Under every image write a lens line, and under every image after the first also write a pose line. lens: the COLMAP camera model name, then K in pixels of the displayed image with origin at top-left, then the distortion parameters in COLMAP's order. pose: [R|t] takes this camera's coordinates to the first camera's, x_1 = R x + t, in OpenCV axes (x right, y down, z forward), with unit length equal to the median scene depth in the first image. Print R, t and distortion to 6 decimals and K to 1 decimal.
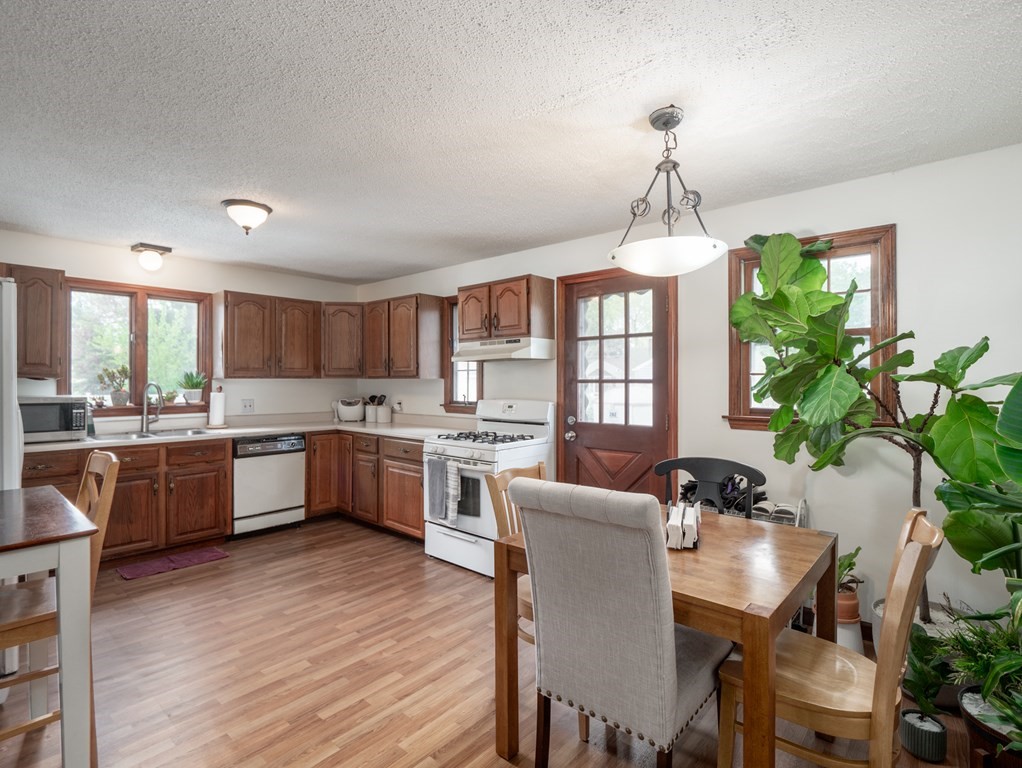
lens RADIAL K [[510.7, 0, 511.6], [0, 510.7, 378.9], [0, 0, 1]] dist [-0.012701, -0.000589]
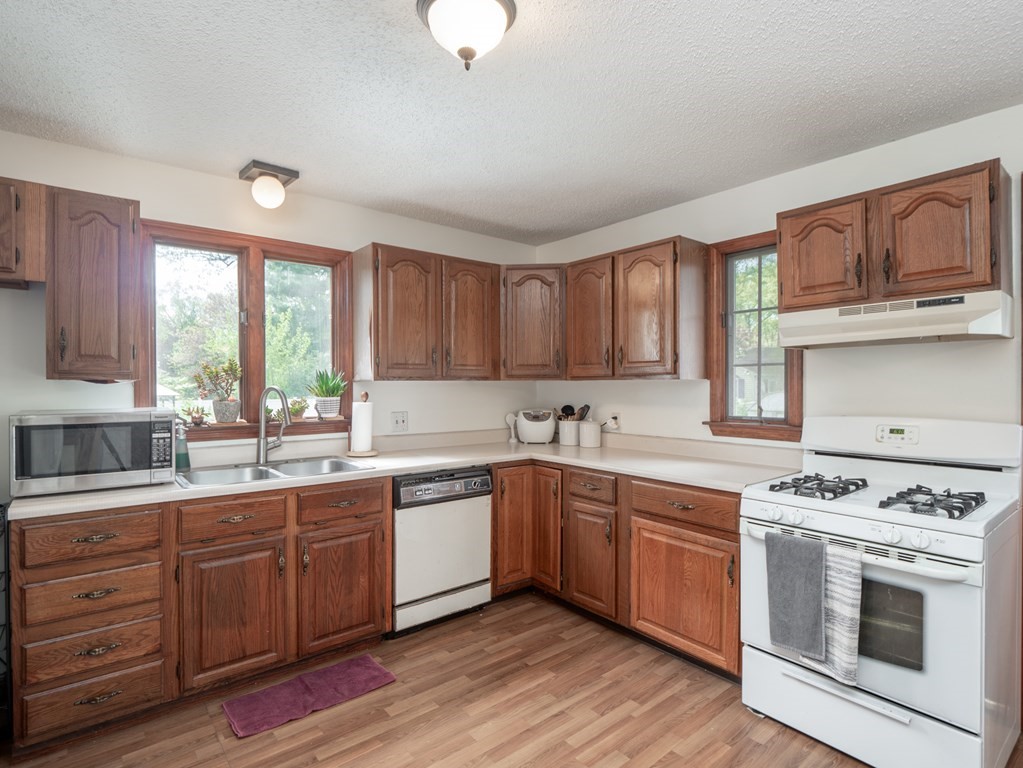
lens RADIAL K [[531.1, 0, 514.8], [0, 531.1, 388.5], [0, 0, 1]] dist [-0.001677, -0.000921]
pose [[0.986191, -0.001626, -0.165606, -0.289125], [0.003574, 0.999928, 0.011465, 0.002546], [0.165575, -0.011898, 0.986125, 0.381473]]
